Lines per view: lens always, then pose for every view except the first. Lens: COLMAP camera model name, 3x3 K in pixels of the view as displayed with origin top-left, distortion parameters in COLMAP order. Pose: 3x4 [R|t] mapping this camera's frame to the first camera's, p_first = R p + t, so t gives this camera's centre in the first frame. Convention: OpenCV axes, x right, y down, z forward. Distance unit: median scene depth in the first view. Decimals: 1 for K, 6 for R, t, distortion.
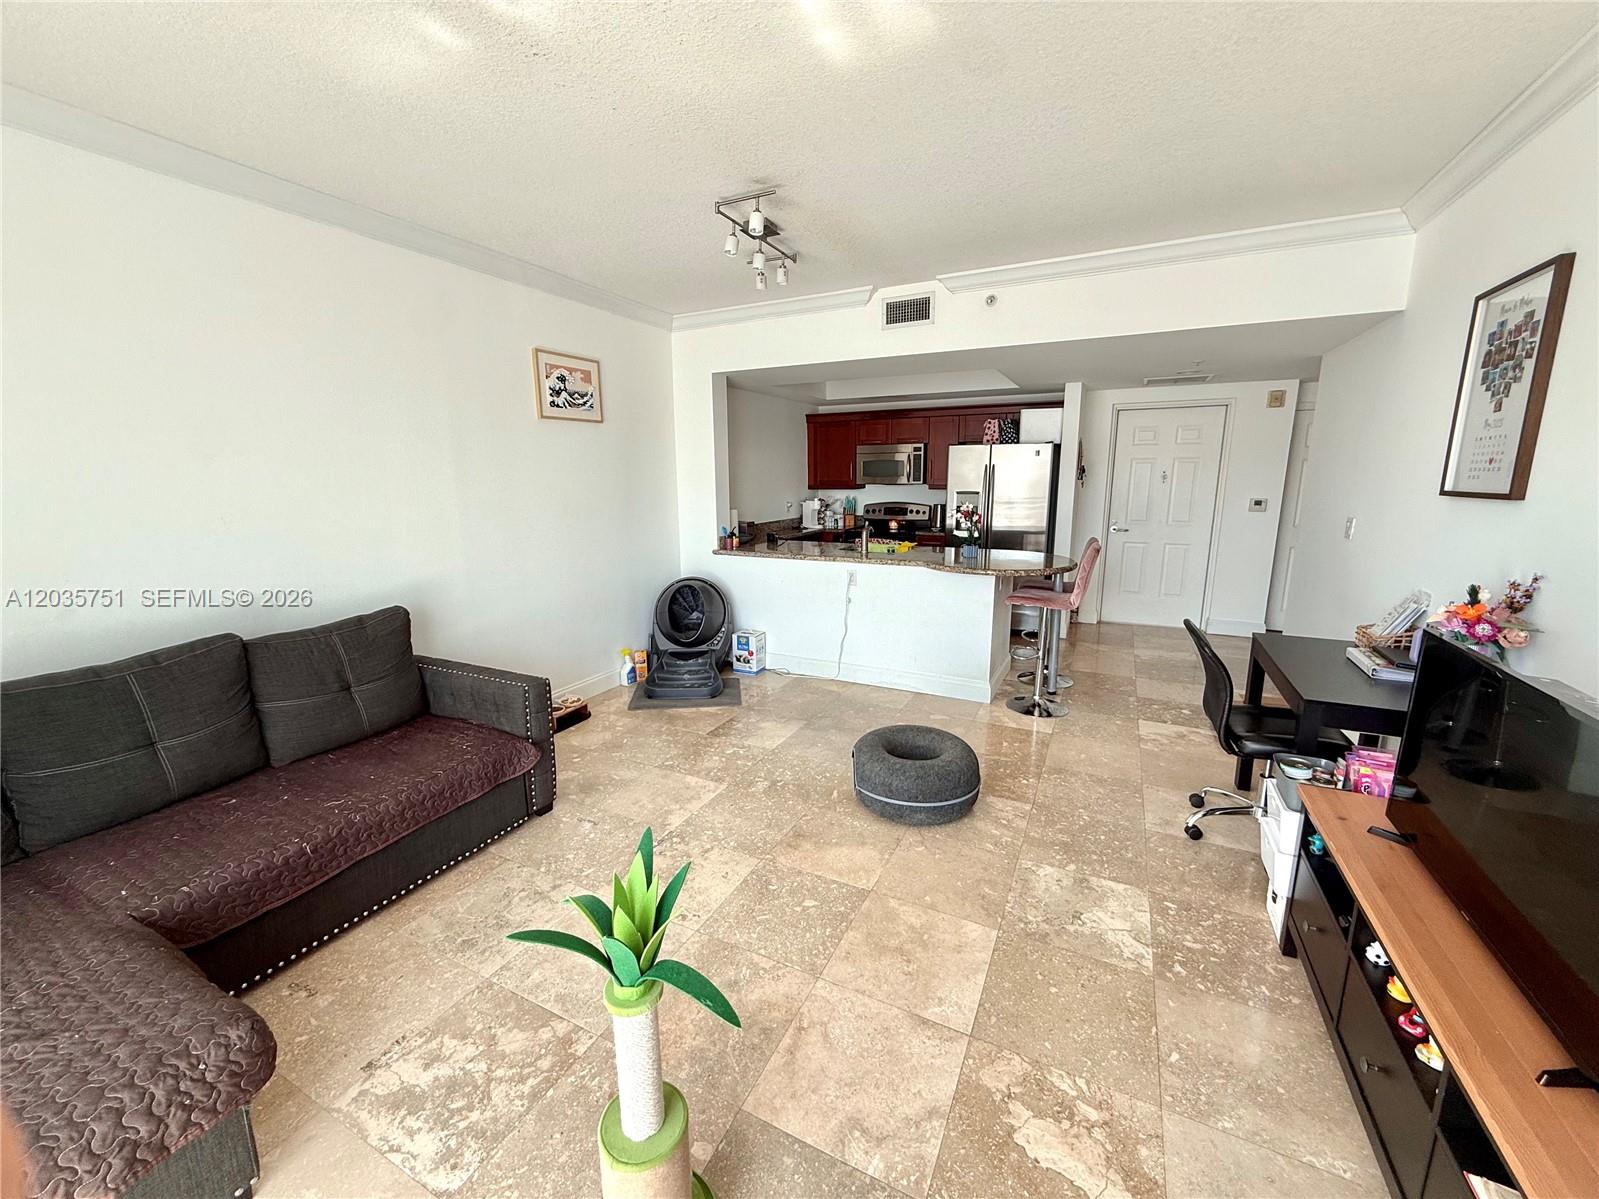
lens RADIAL K [[632.2, 0, 793.5], [0, 632.2, 593.4], [0, 0, 1]] dist [-0.003262, 0.000582]
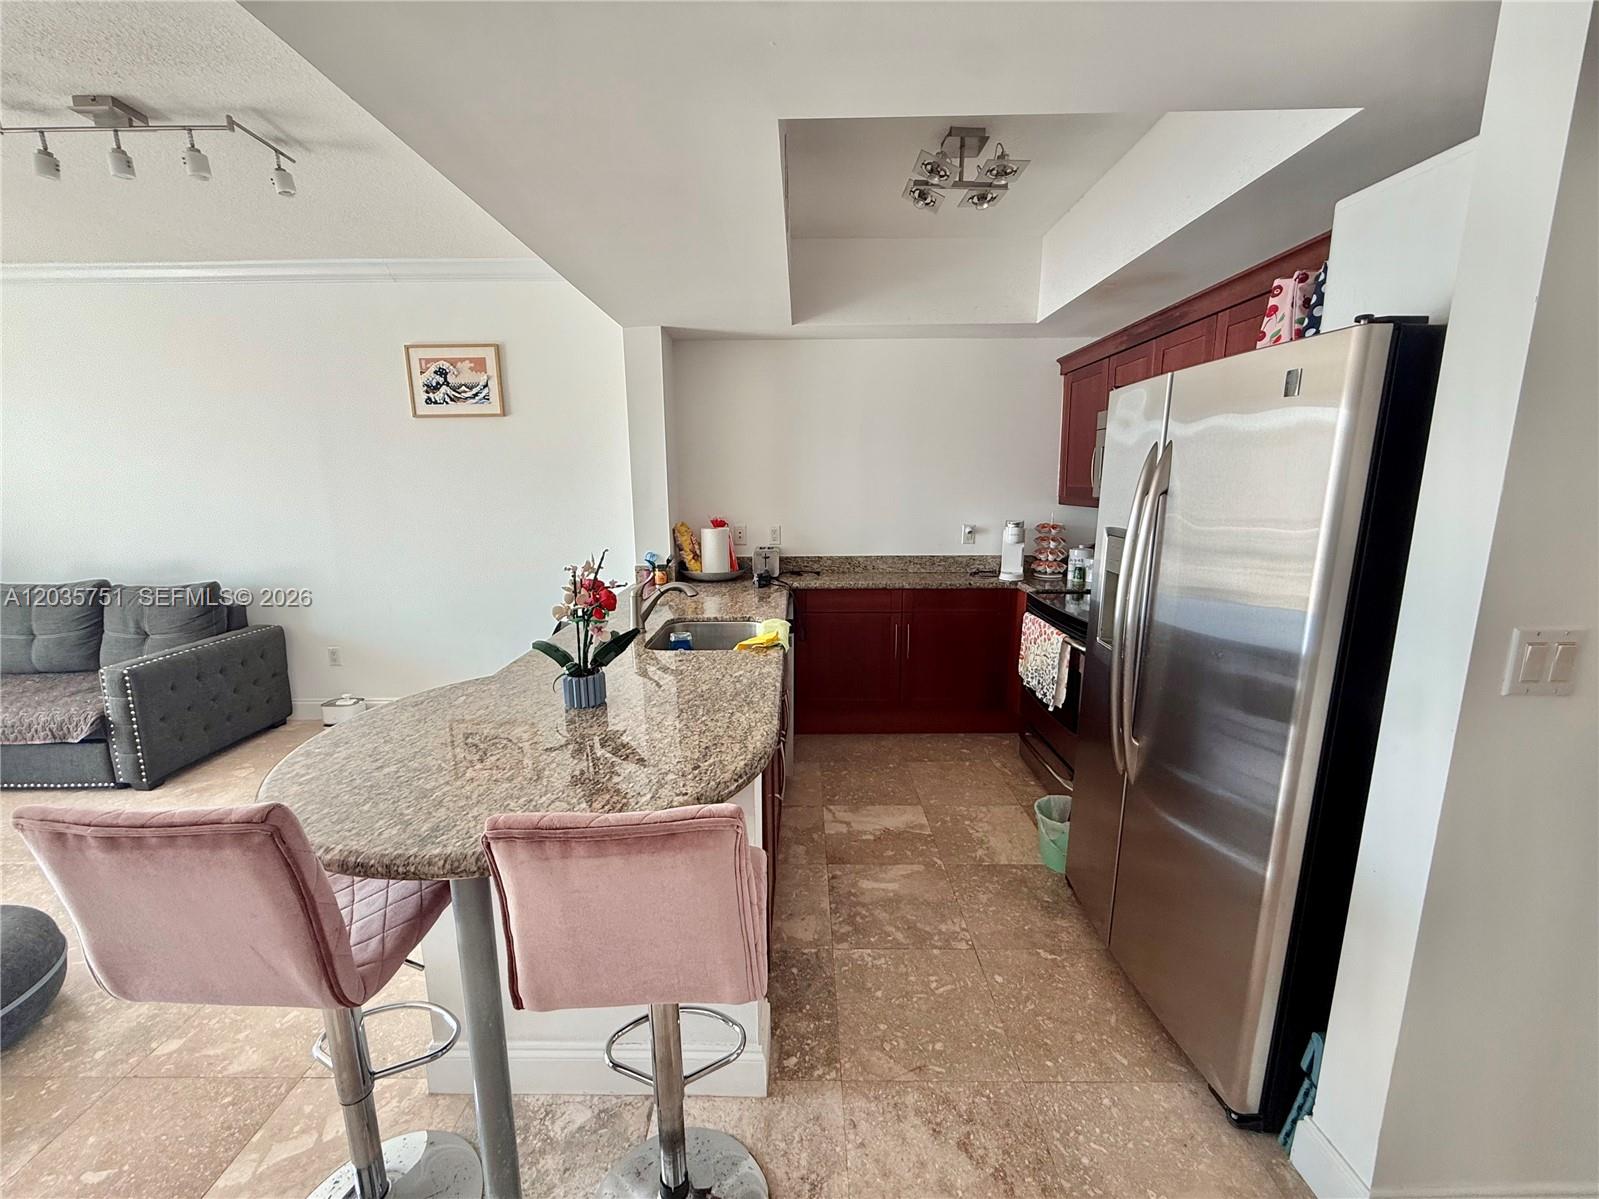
lens RADIAL K [[632.2, 0, 785.1], [0, 632.2, 595.3], [0, 0, 1]] dist [-0.003262, 0.000582]
pose [[0.449233, 0.166238, -0.877813, 0.510827], [-0.164205, 0.981162, 0.101776, -0.138839], [0.878195, 0.098420, 0.468067, 0.735947]]
